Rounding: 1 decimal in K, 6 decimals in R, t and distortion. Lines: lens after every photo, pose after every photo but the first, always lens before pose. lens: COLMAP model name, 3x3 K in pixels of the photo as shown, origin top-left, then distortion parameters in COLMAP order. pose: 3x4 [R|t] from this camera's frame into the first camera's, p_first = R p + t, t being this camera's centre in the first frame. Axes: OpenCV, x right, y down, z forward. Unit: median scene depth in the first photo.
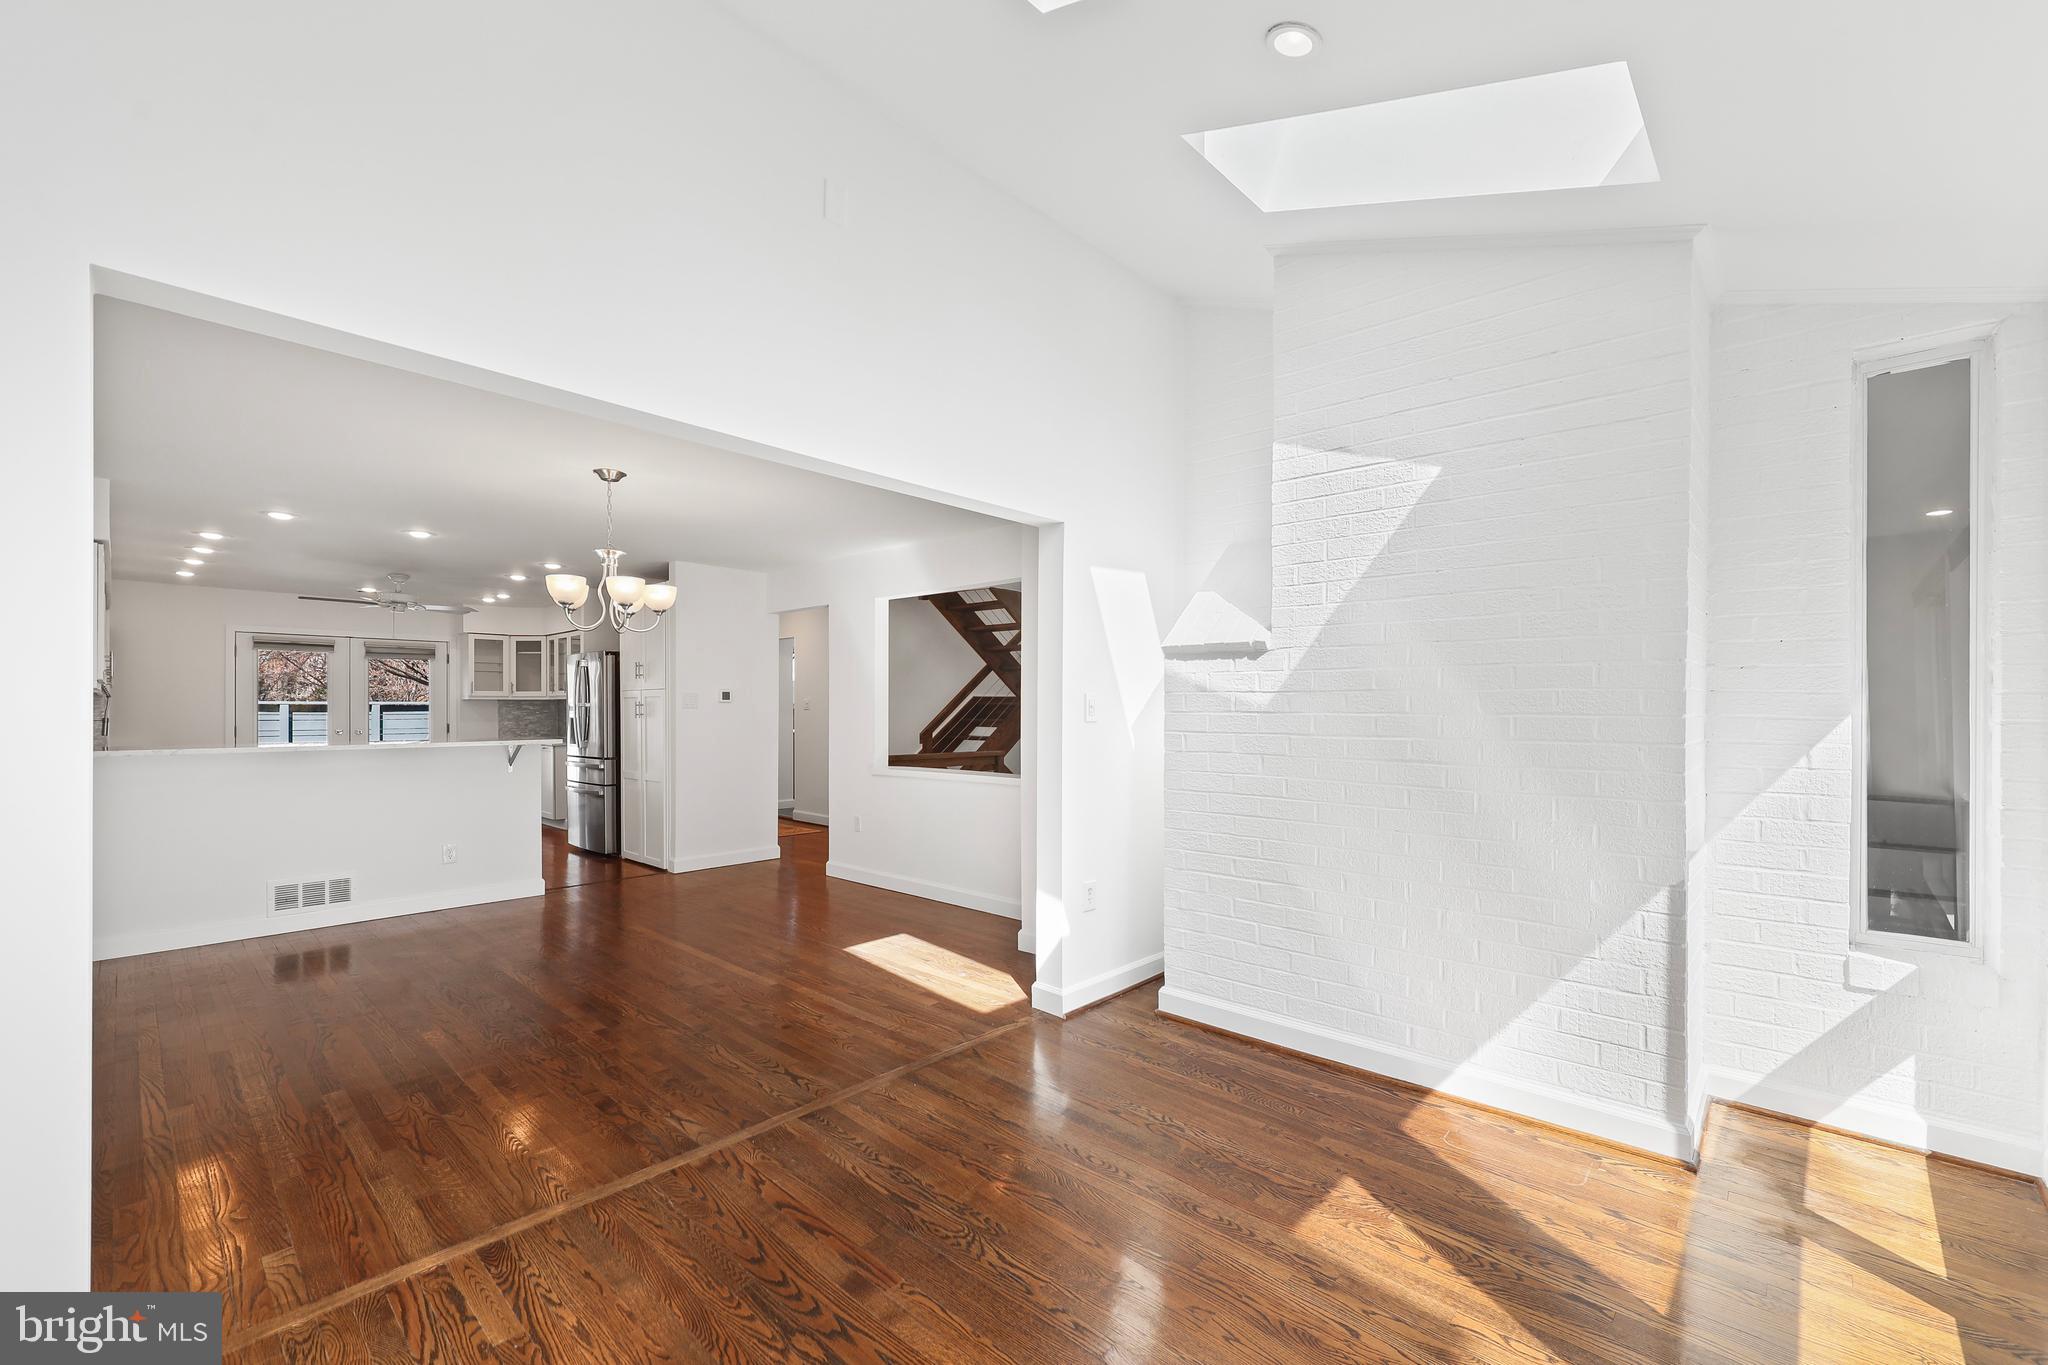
lens RADIAL K [[824.3, 0, 1028.1], [0, 824.3, 706.3], [0, 0, 1]] dist [-0.003194, -0.000254]
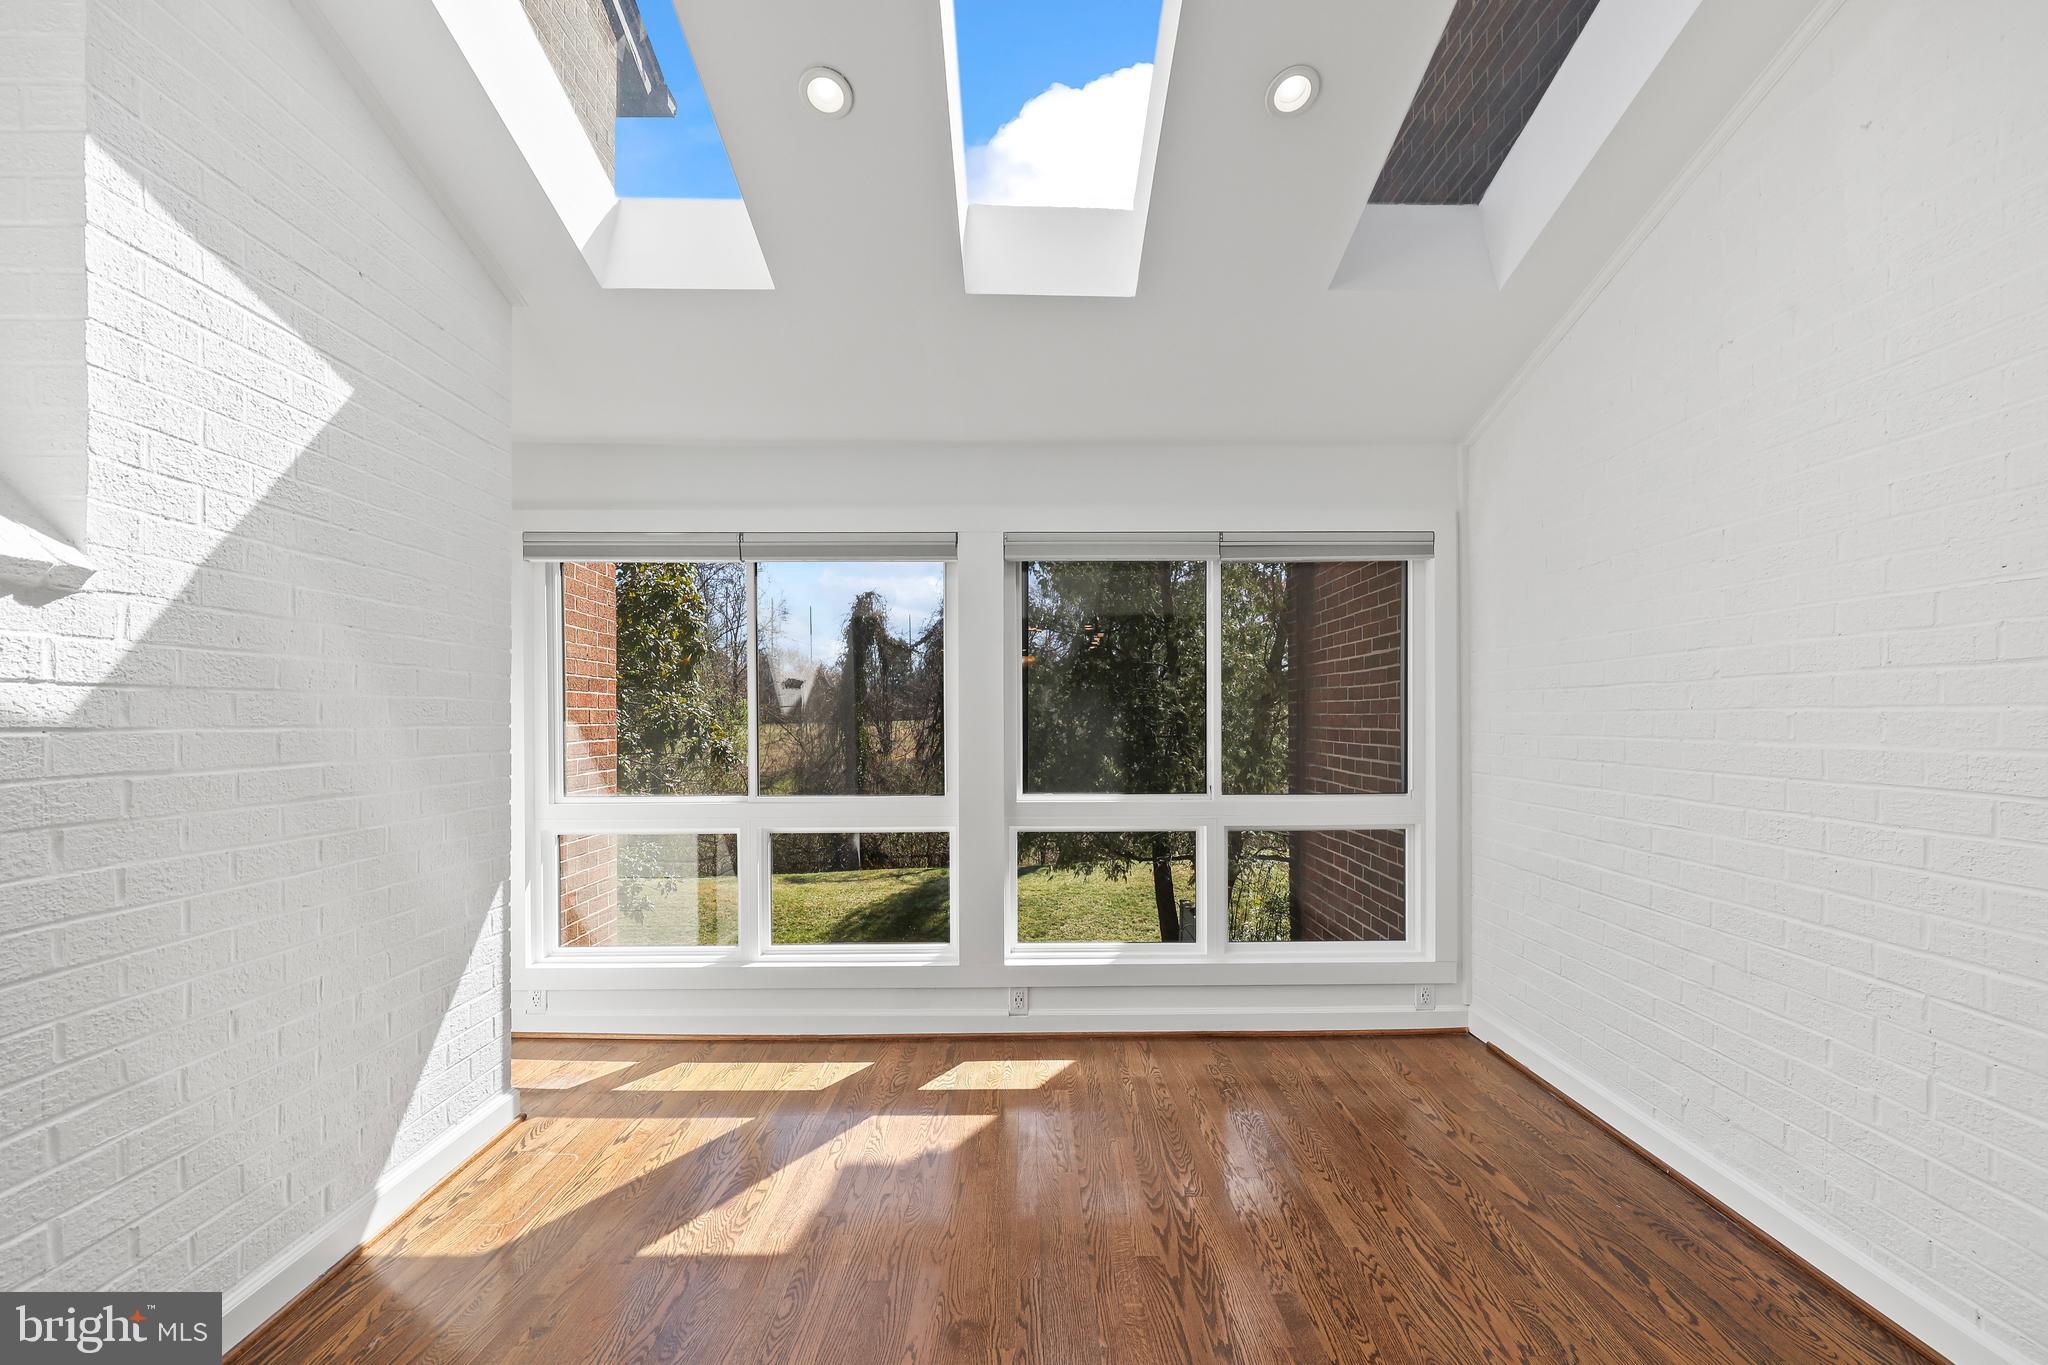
lens RADIAL K [[842.1, 0, 1034.9], [0, 842.1, 720.4], [0, 0, 1]] dist [-0.000650, -0.000156]
pose [[-0.684619, -0.003242, 0.728894, -0.181346], [-0.000765, 0.999993, 0.003729, -0.000045], [-0.728901, 0.001996, -0.684616, 0.428236]]
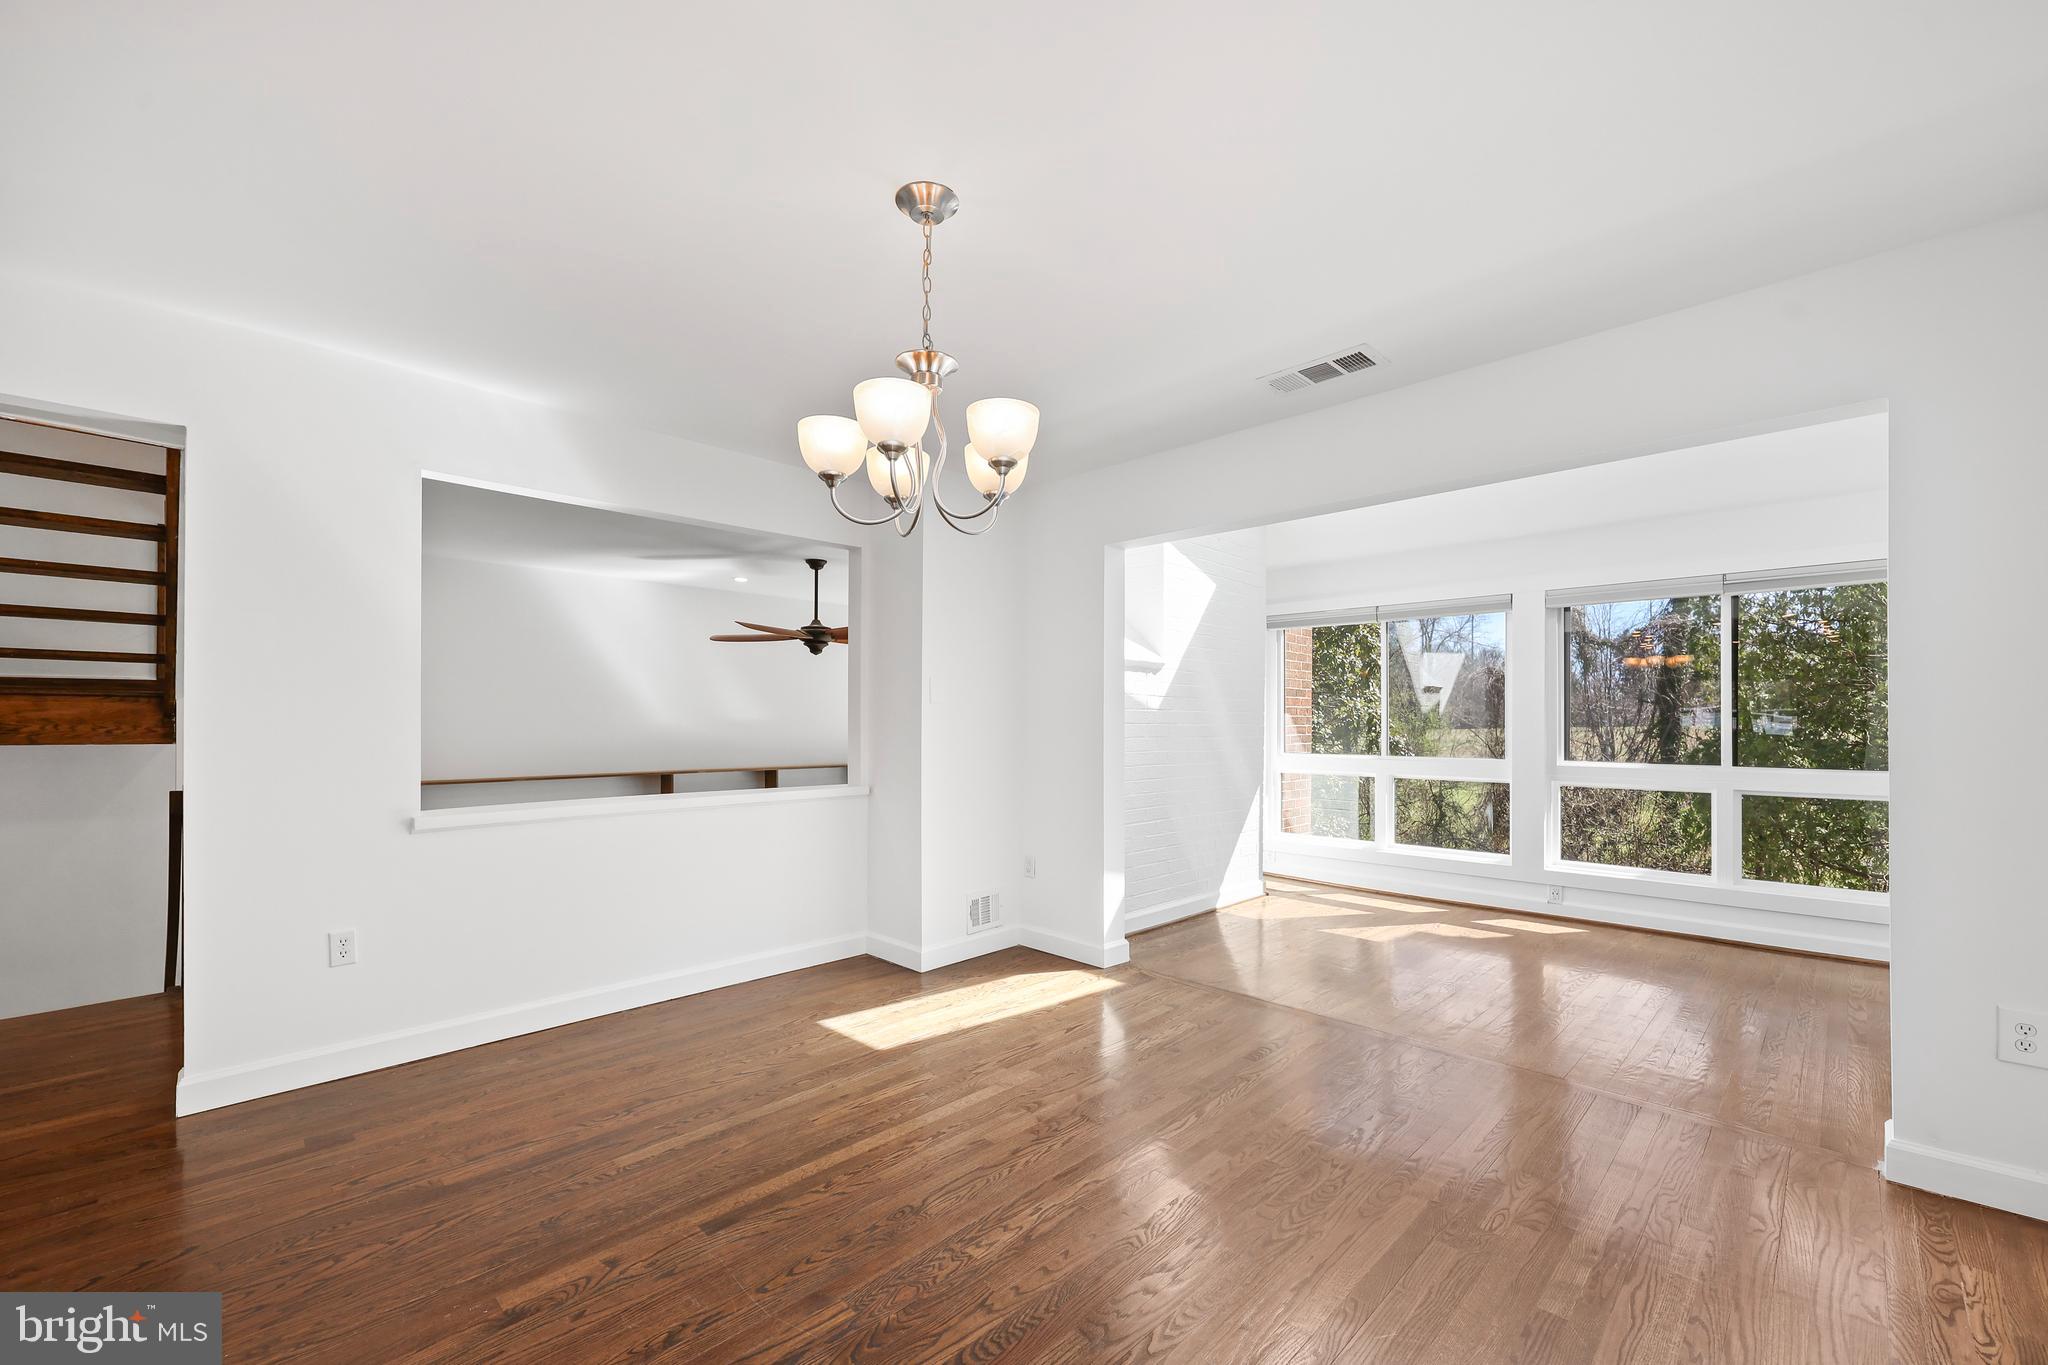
lens RADIAL K [[842.1, 0, 1034.9], [0, 842.1, 720.4], [0, 0, 1]] dist [-0.000650, -0.000156]
pose [[0.032207, -0.000156, 0.999481, -0.588386], [-0.007240, 0.999974, 0.000389, 0.012857], [-0.999455, -0.007249, 0.032205, 0.542199]]
